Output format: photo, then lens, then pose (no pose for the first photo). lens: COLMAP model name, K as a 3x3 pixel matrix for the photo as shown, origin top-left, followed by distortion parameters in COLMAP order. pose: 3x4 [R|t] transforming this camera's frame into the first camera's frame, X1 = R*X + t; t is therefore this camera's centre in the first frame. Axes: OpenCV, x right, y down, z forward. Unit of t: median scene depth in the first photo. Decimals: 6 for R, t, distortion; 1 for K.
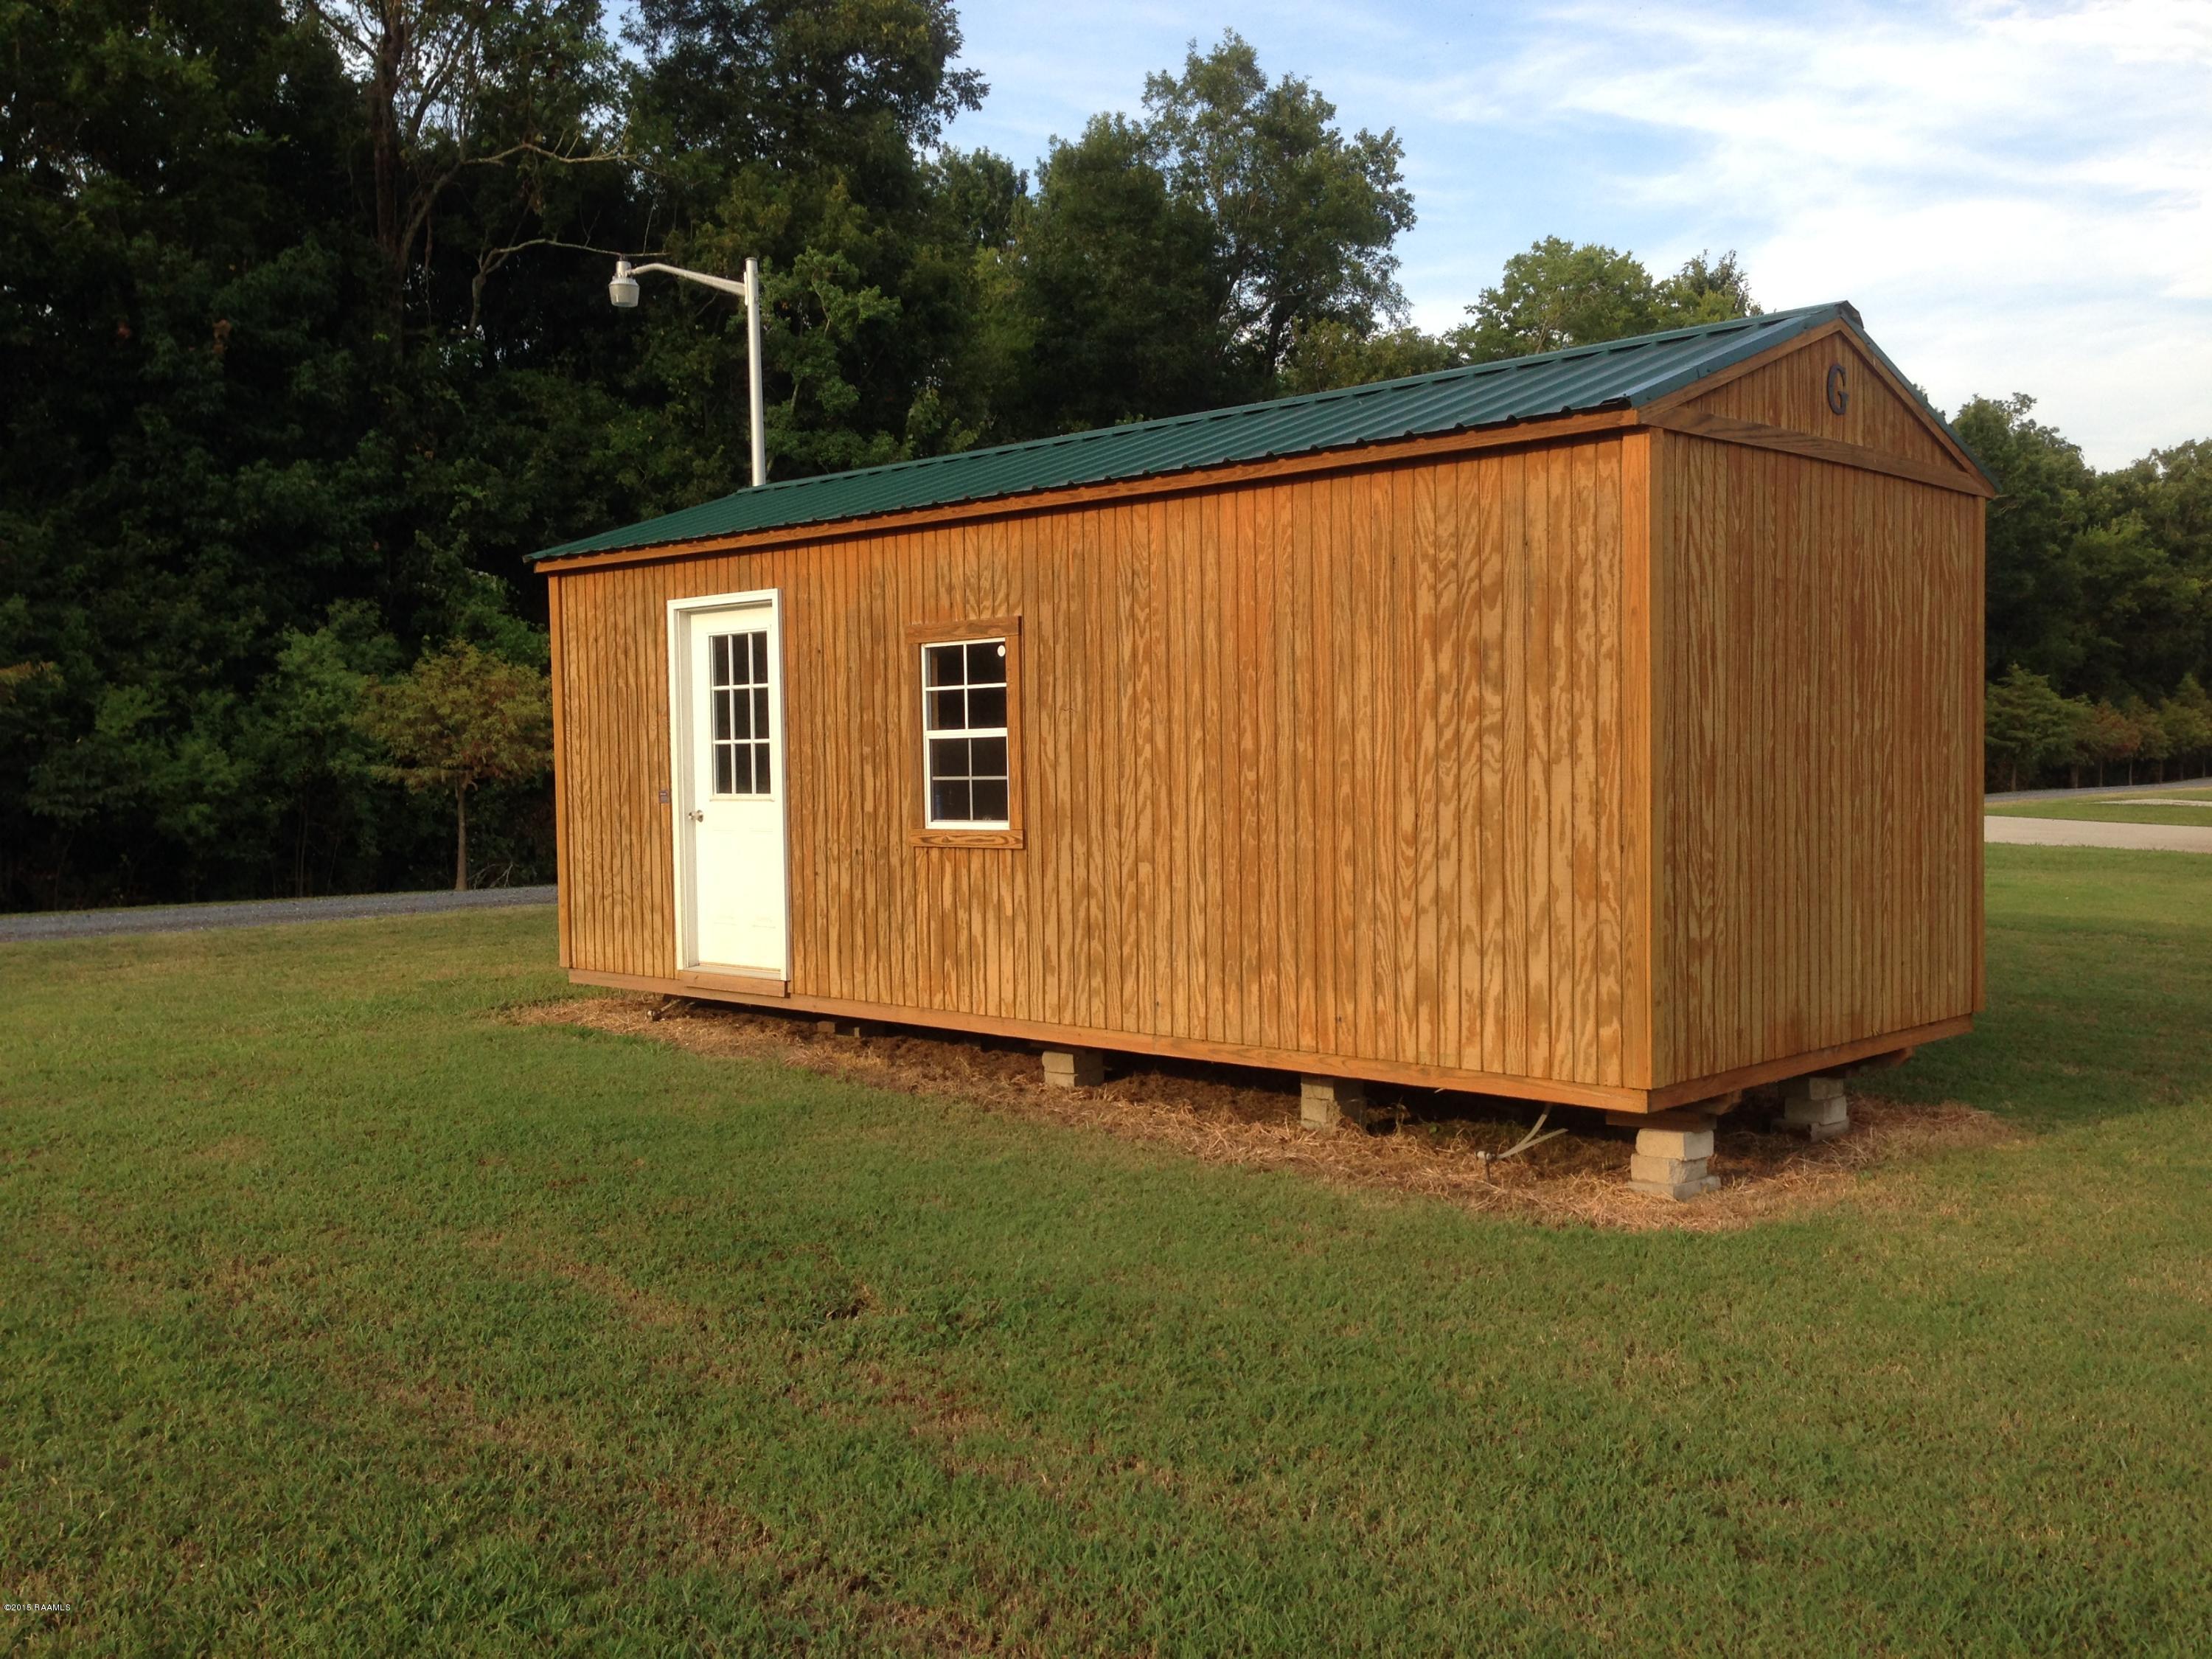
lens RADIAL K [[2058.4, 0, 1126.9], [0, 2058.4, 875.9], [0, 0, 1]] dist [0.018316, 0.000000]
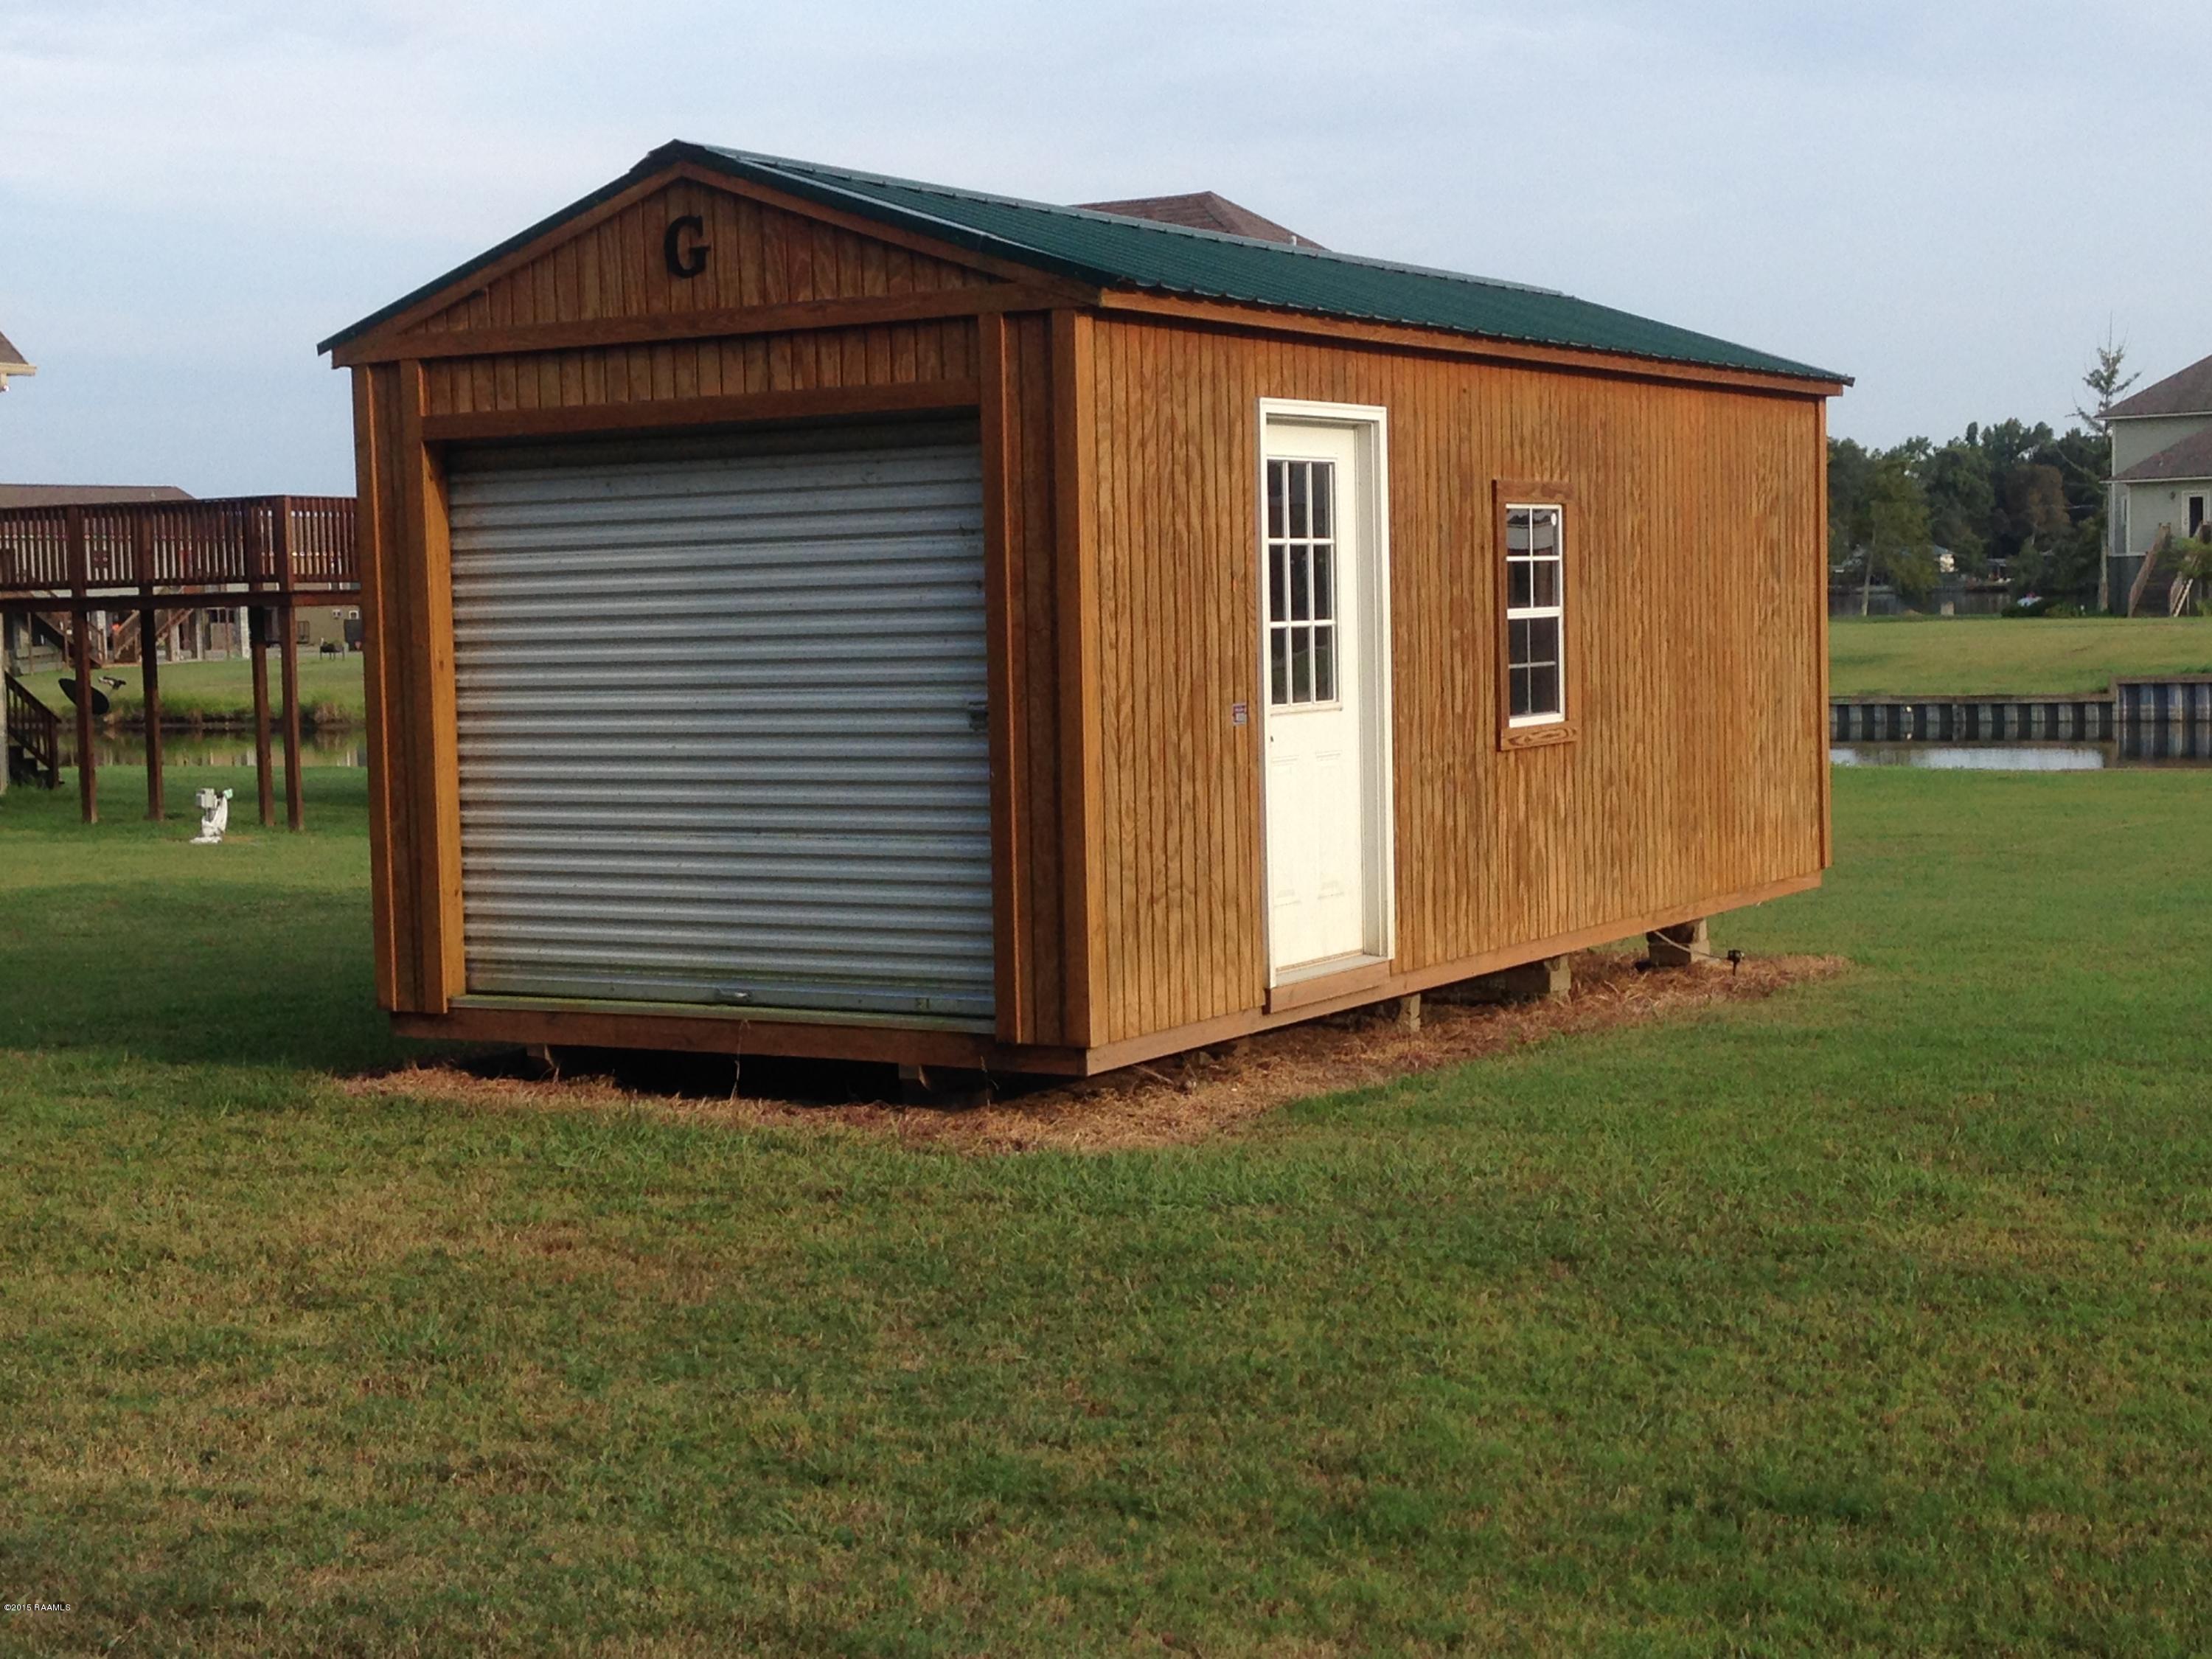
lens RADIAL K [[3389.8, 0, 1103.7], [0, 3389.8, 826.3], [0, 0, 1]] dist [0.164053, 0.000000]
pose [[-0.229981, -0.045333, 0.972139, -1.163761], [0.082477, 0.994413, 0.065884, -0.072944], [-0.969694, 0.095331, -0.224958, 1.232136]]
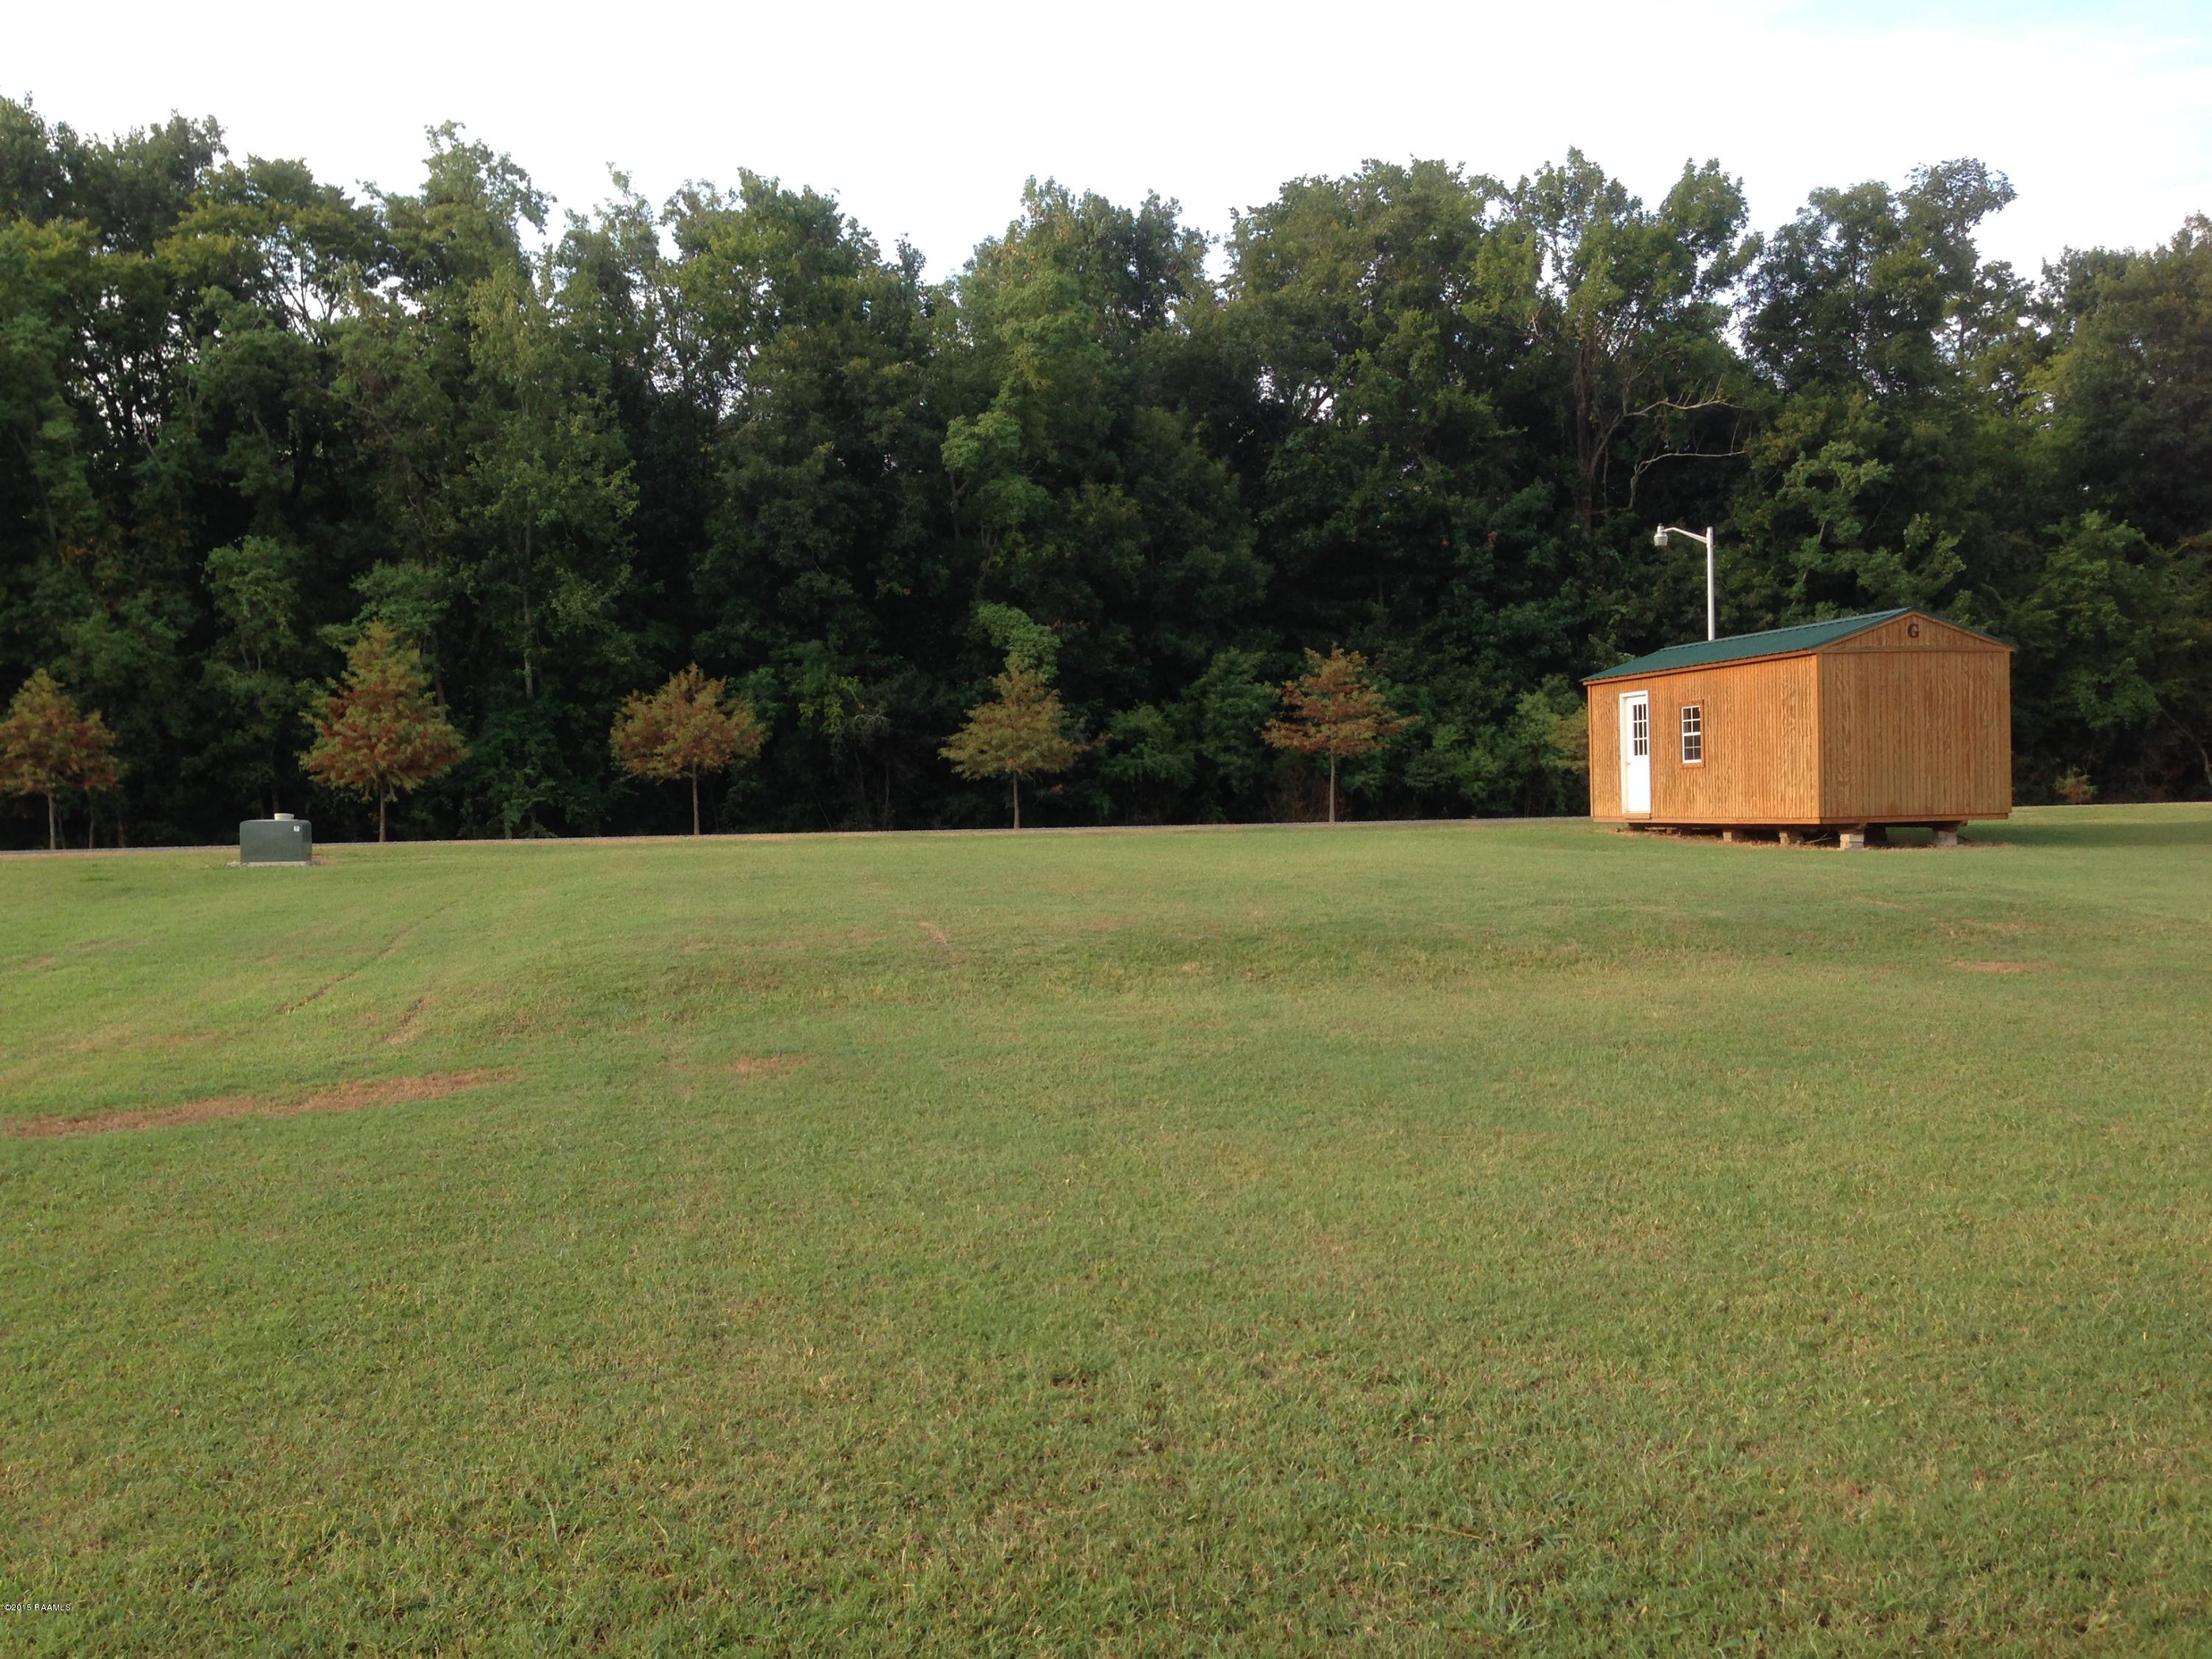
lens RADIAL K [[2058.4, 0, 1103.8], [0, 2058.4, 829.8], [0, 0, 1]] dist [0.018316, 0.000000]
pose [[0.825470, -0.001276, -0.564445, 0.846844], [-0.017098, 0.999482, -0.027263, 0.160995], [0.564187, 0.032156, 0.825020, -1.904013]]
